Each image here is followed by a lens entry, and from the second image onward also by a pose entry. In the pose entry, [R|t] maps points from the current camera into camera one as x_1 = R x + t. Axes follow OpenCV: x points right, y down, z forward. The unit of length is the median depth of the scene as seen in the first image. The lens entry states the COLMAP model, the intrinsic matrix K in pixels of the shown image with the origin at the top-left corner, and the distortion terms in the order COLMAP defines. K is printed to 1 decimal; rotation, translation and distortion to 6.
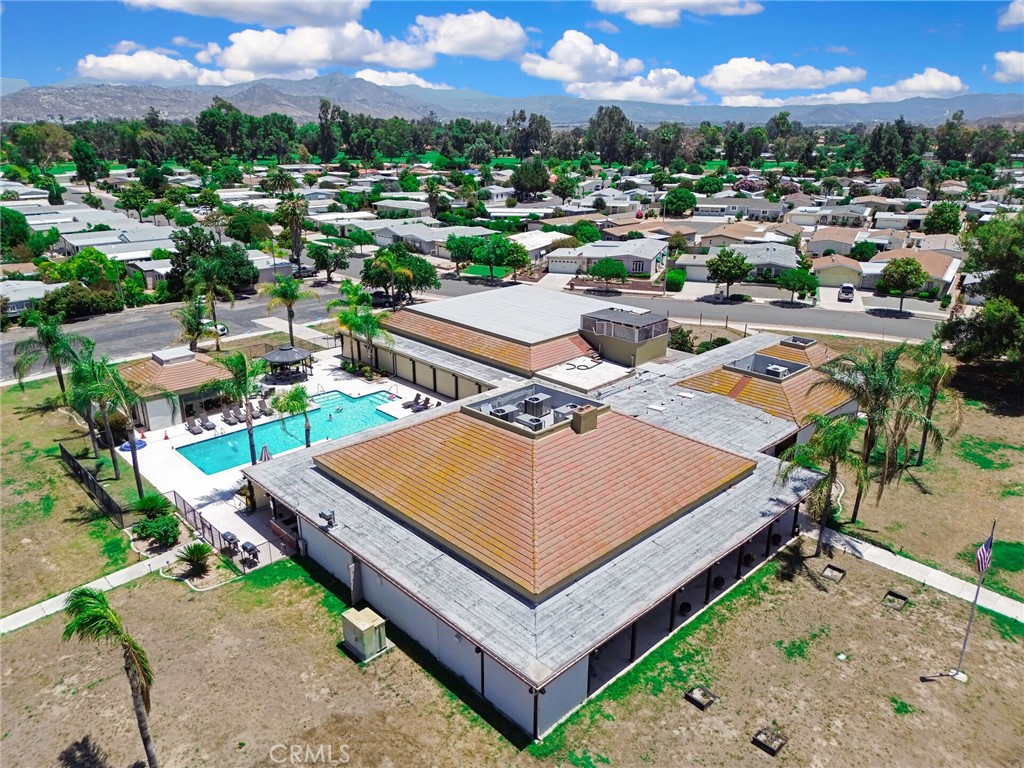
lens RADIAL K [[719.8, 0, 512.0], [0, 719.8, 384.0], [0, 0, 1]] dist [0.067020, -0.070164]
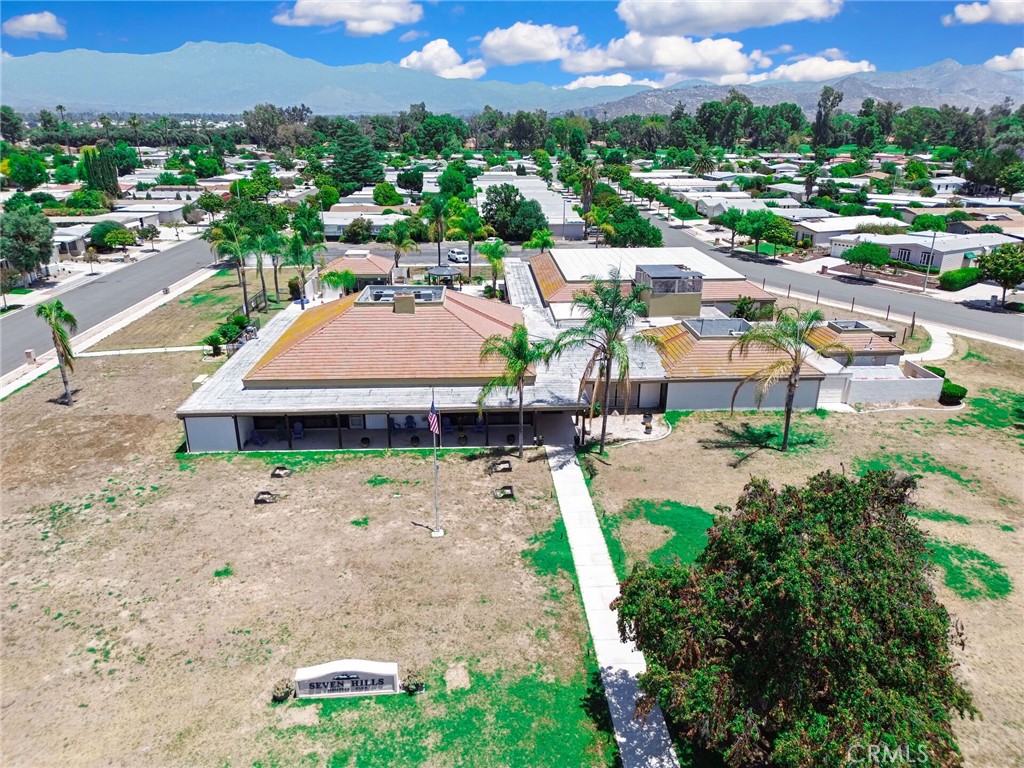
lens RADIAL K [[719.8, 0, 512.0], [0, 719.8, 384.0], [0, 0, 1]] dist [0.067020, -0.070164]
pose [[0.751621, 0.220984, -0.621475, 0.680776], [-0.218140, 0.972469, 0.081969, 0.026265], [0.622479, 0.073959, 0.779134, 0.086492]]
